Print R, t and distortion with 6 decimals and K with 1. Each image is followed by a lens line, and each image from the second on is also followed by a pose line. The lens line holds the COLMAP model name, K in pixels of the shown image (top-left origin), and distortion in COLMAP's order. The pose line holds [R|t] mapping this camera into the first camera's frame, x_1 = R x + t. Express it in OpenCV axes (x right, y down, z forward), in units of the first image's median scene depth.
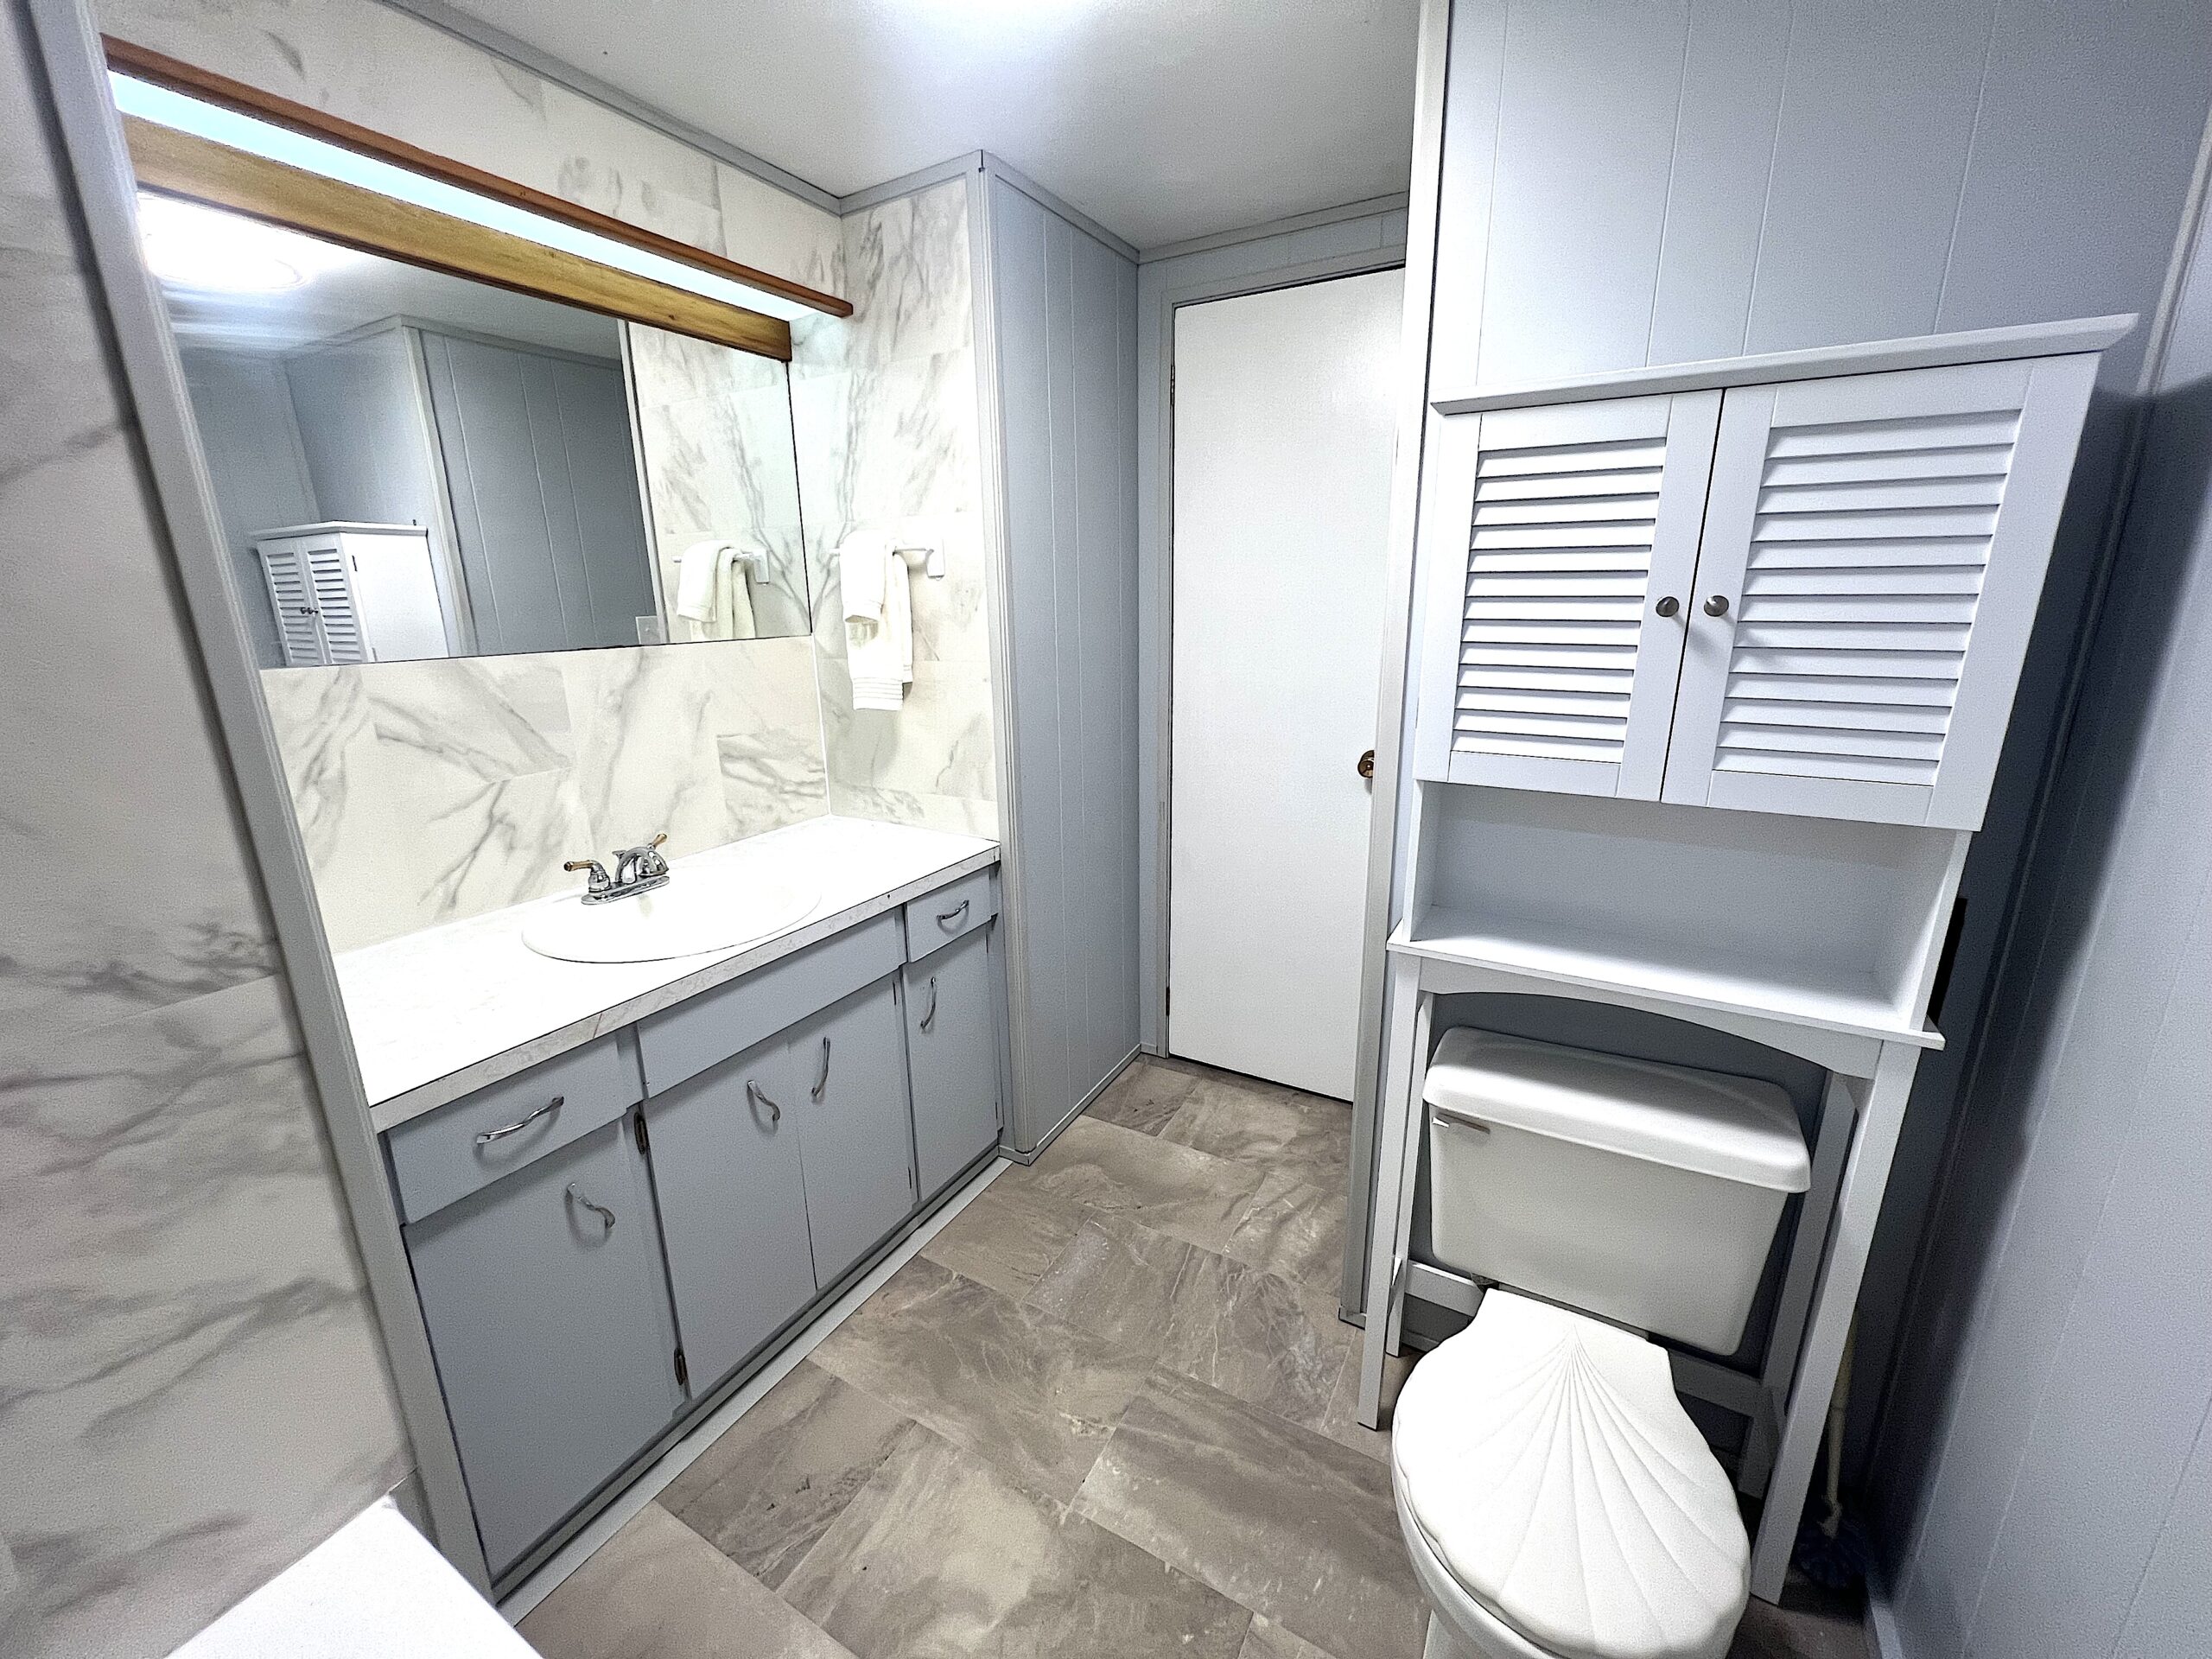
lens RADIAL K [[889.1, 0, 1103.1], [0, 889.1, 831.9], [0, 0, 1]] dist [-0.002259, 0.001488]
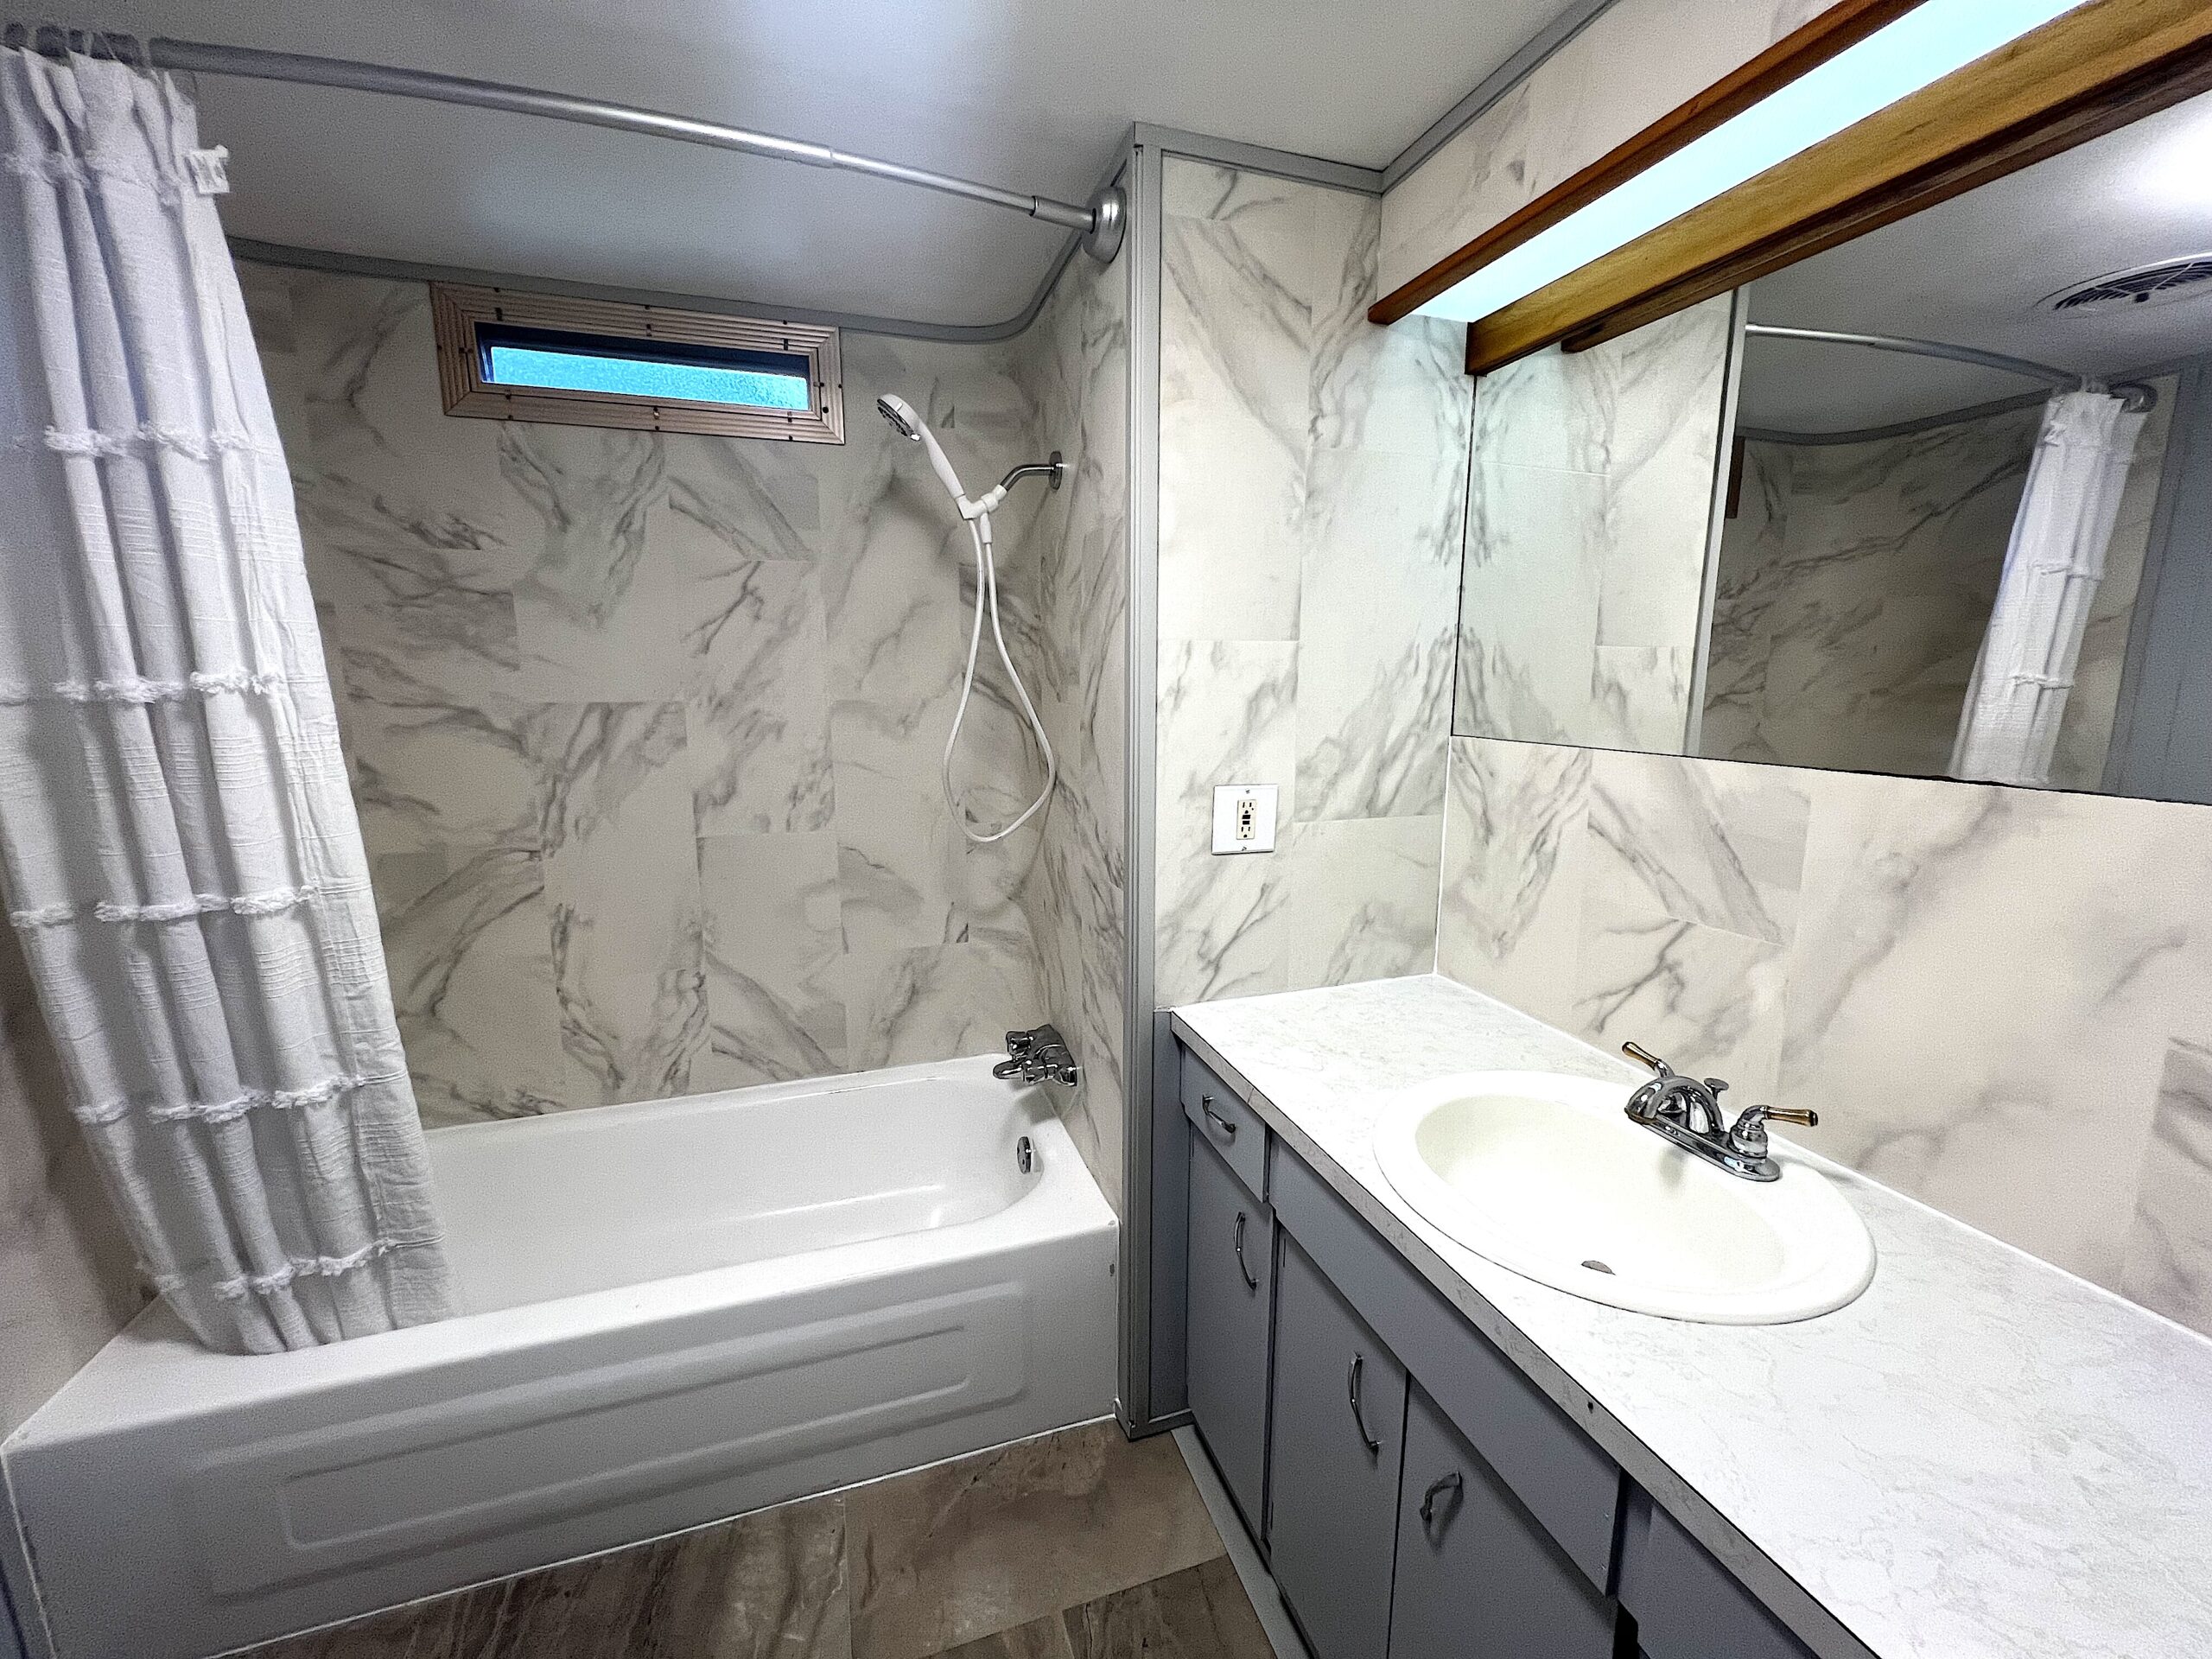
lens RADIAL K [[889.1, 0, 1105.7], [0, 889.1, 830.8], [0, 0, 1]] dist [-0.002259, 0.001488]
pose [[-0.669659, 0.138472, -0.729645, 0.188762], [-0.187173, 0.919282, 0.346246, -0.295373], [0.718695, 0.368437, -0.589688, 1.058036]]
